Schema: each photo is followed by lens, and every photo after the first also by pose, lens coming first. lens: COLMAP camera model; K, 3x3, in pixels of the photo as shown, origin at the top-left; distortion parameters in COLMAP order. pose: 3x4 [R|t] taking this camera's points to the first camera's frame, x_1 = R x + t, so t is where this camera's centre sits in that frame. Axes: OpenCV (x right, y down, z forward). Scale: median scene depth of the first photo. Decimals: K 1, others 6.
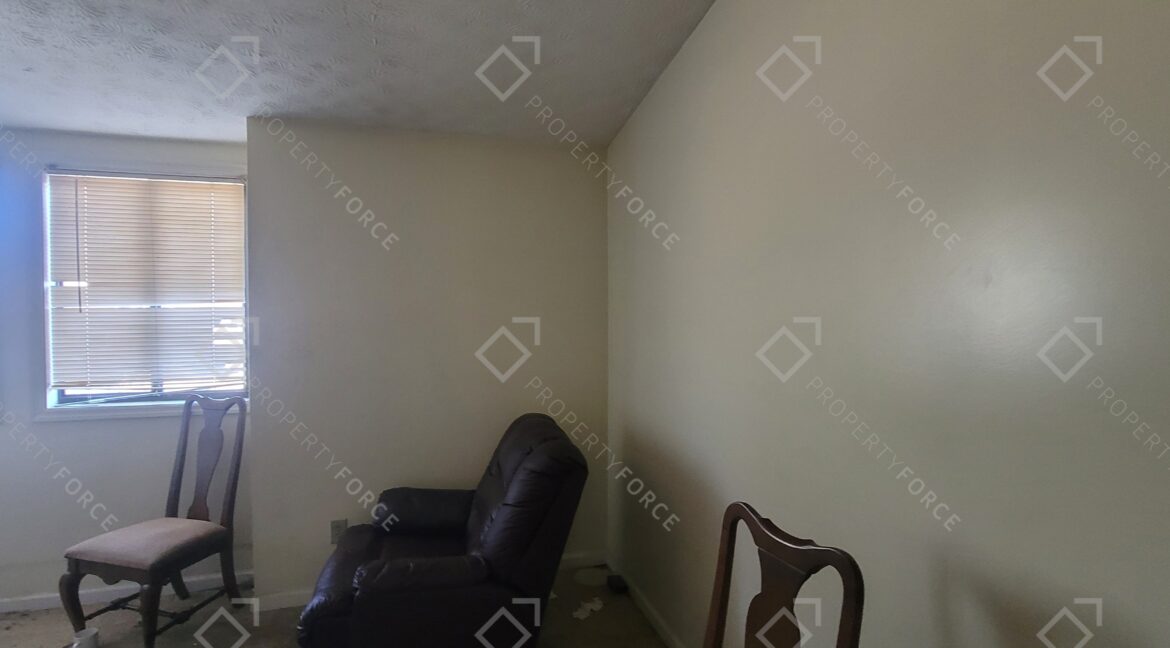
lens RADIAL K [[564.1, 0, 585.0], [0, 564.1, 324.0], [0, 0, 1]] dist [-0.000099, 0.000091]
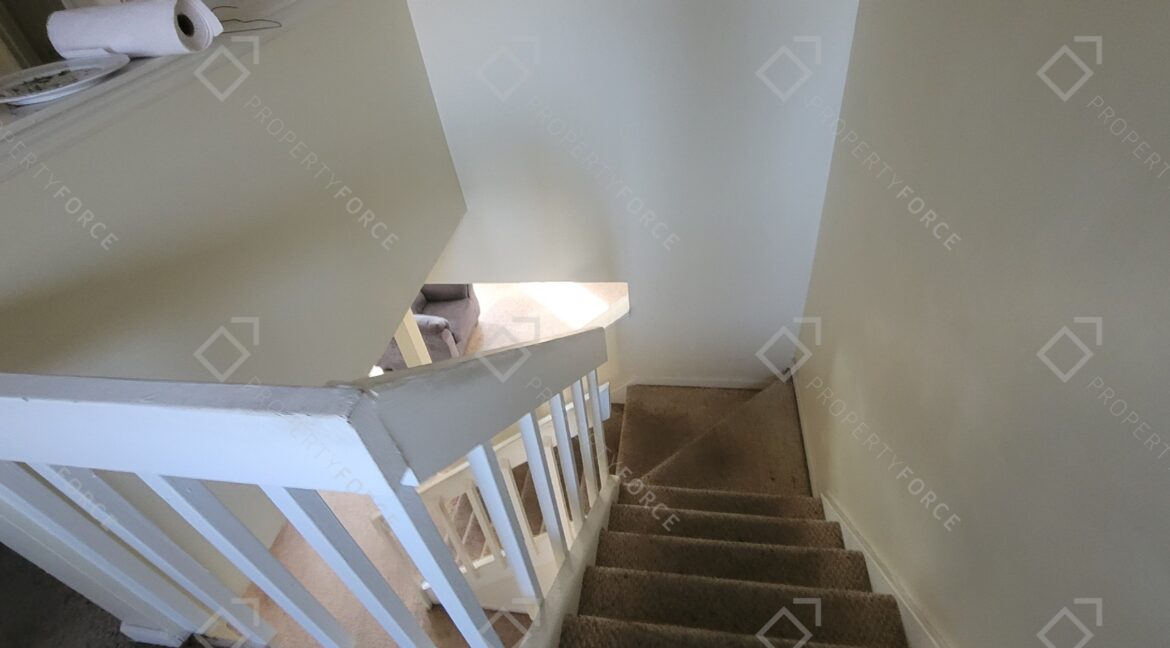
lens RADIAL K [[564.1, 0, 585.0], [0, 564.1, 324.0], [0, 0, 1]] dist [-0.000099, 0.000091]
pose [[1.000000, -0.000497, 0.000851, 0.498191], [0.000498, 1.000000, -0.000174, 0.000324], [-0.000851, 0.000175, 1.000000, -0.000188]]
